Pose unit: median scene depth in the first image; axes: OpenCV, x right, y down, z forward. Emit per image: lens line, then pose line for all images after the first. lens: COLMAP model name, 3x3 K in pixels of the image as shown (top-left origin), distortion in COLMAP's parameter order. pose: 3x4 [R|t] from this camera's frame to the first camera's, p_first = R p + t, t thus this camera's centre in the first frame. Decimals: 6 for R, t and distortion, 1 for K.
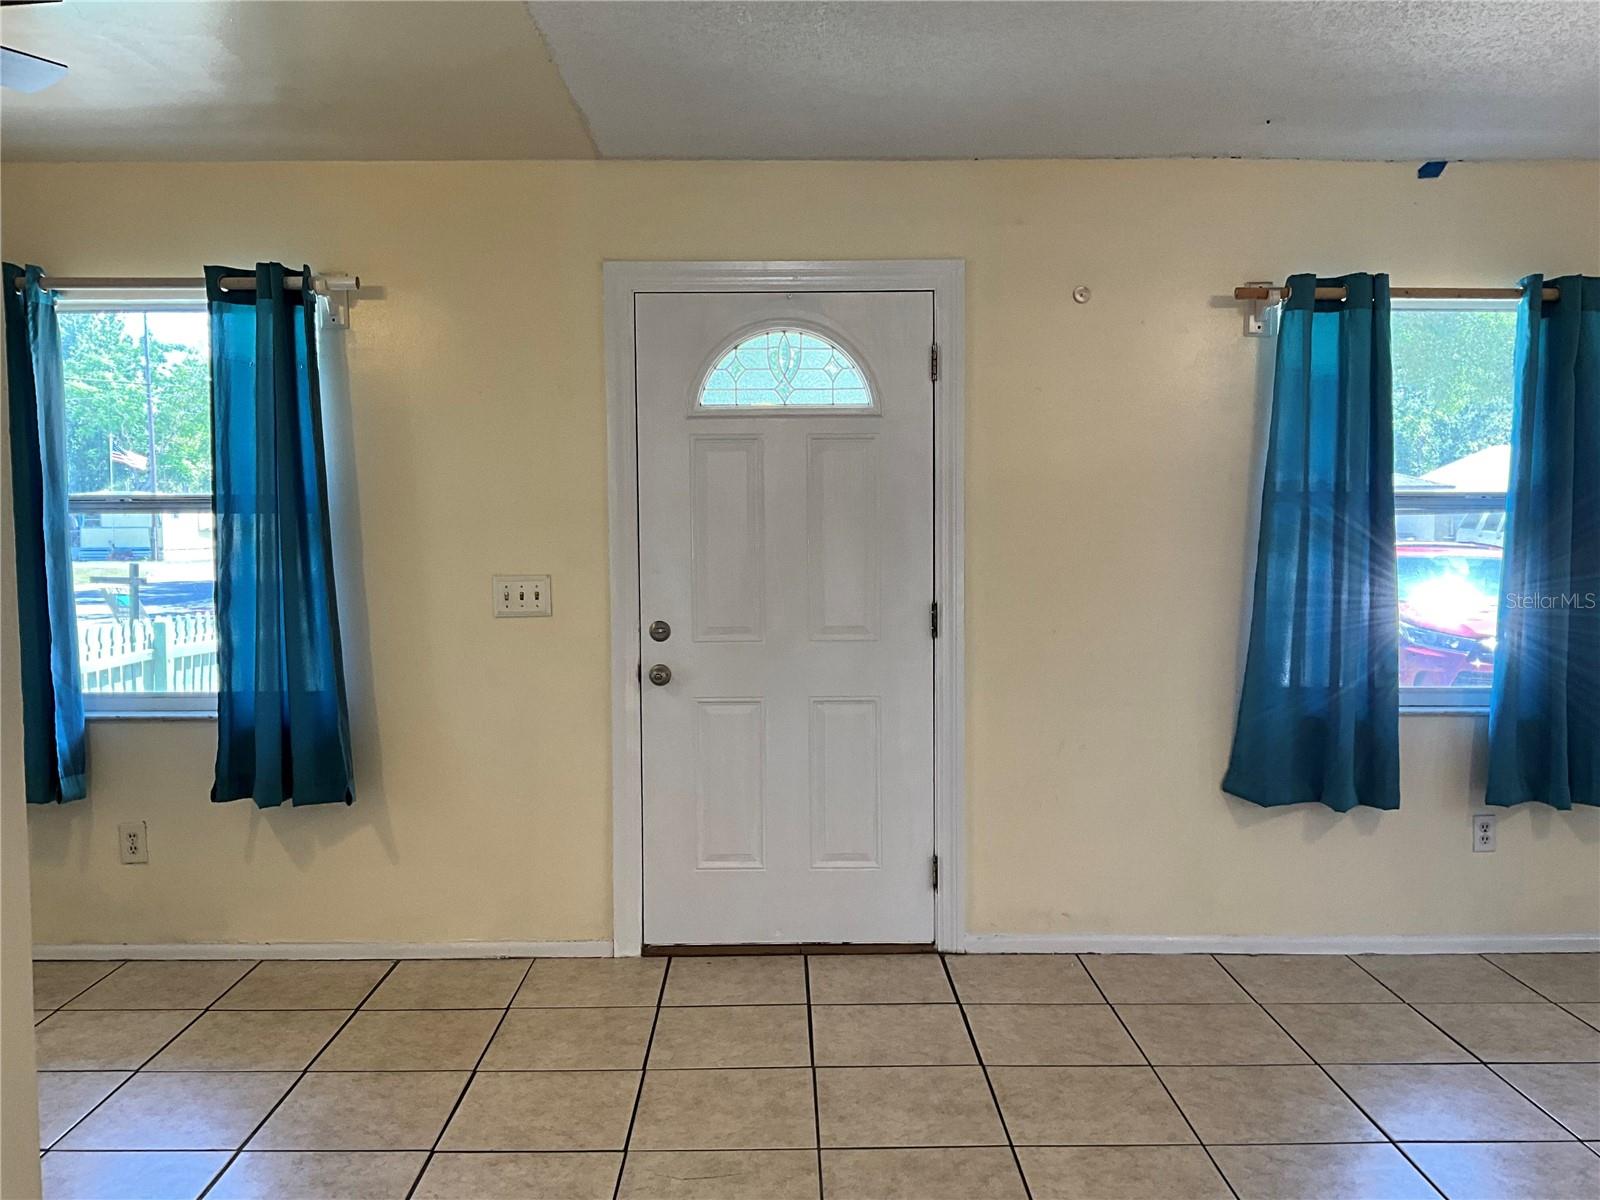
lens RADIAL K [[1332.5, 0, 796.1], [0, 1332.5, 594.2], [0, 0, 1]] dist [0.113681, -0.215174]
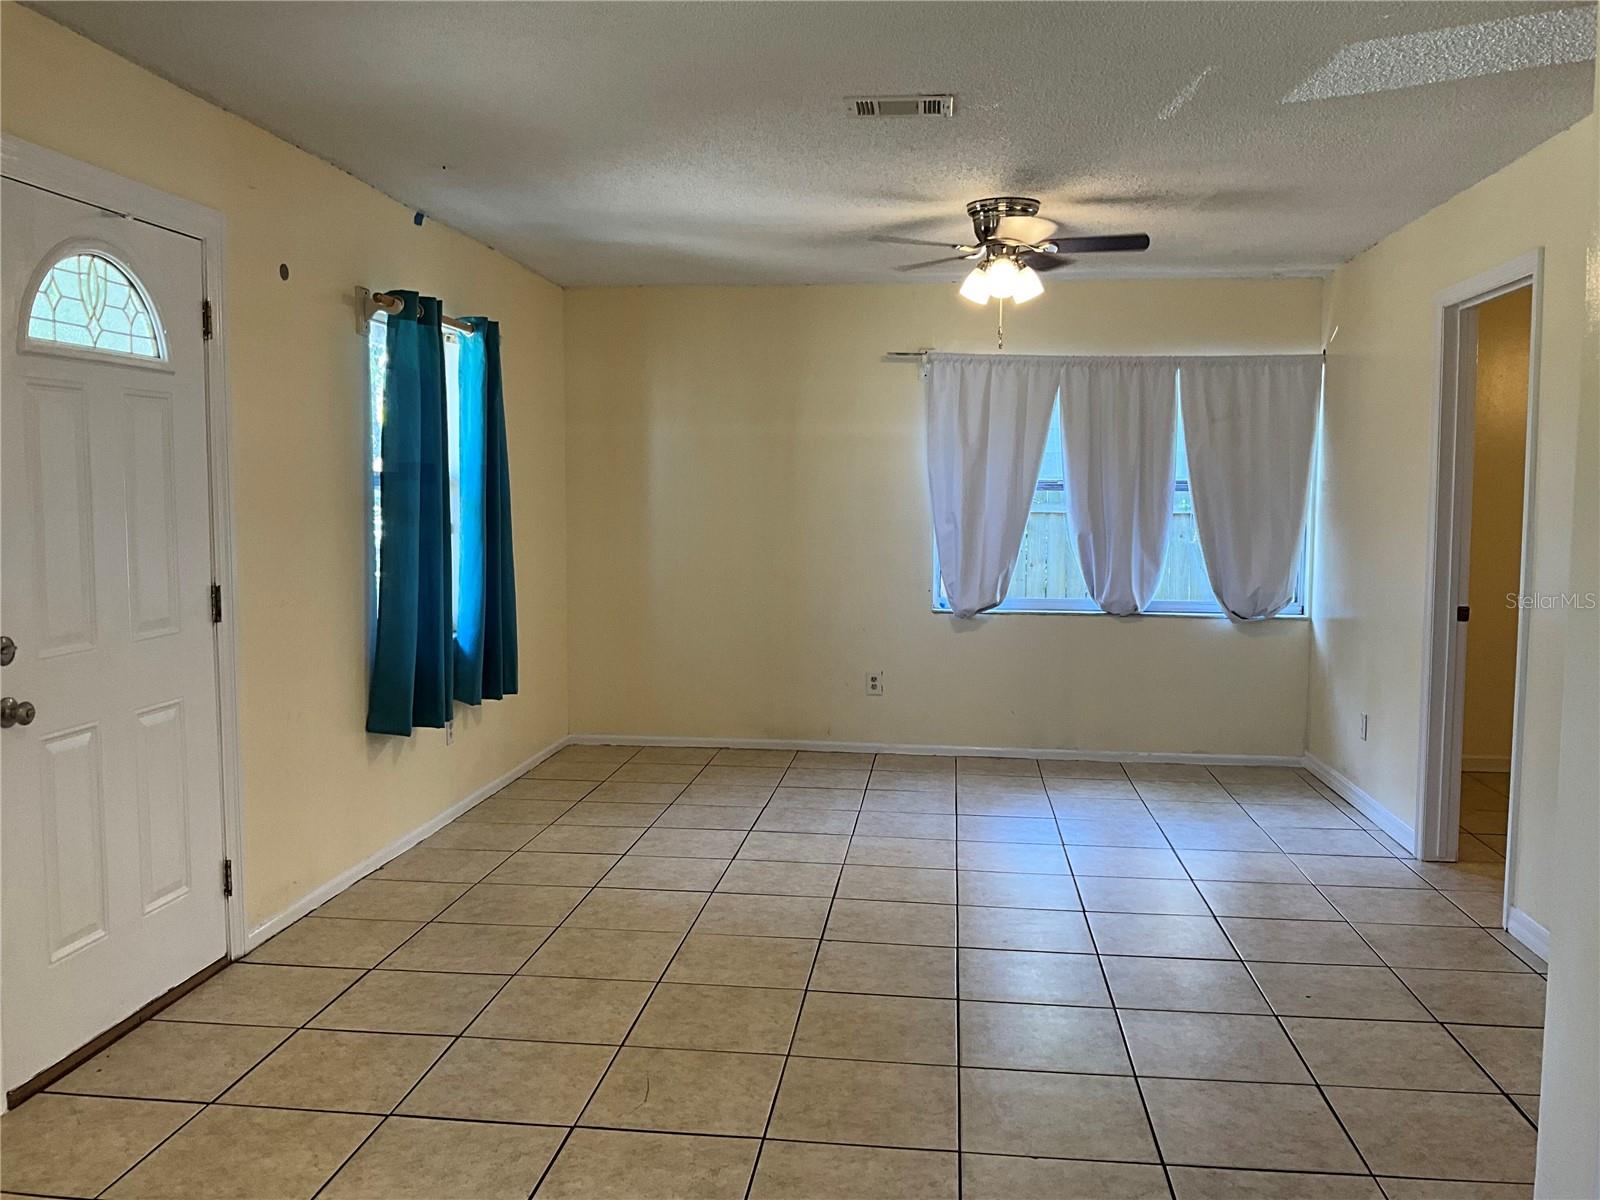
lens RADIAL K [[1332.5, 0, 796.1], [0, 1332.5, 594.2], [0, 0, 1]] dist [0.113681, -0.215174]
pose [[0.124678, -0.073290, 0.989487, -0.818589], [0.053354, 0.996320, 0.067074, -0.030011], [-0.990762, 0.044430, 0.128129, 0.529808]]
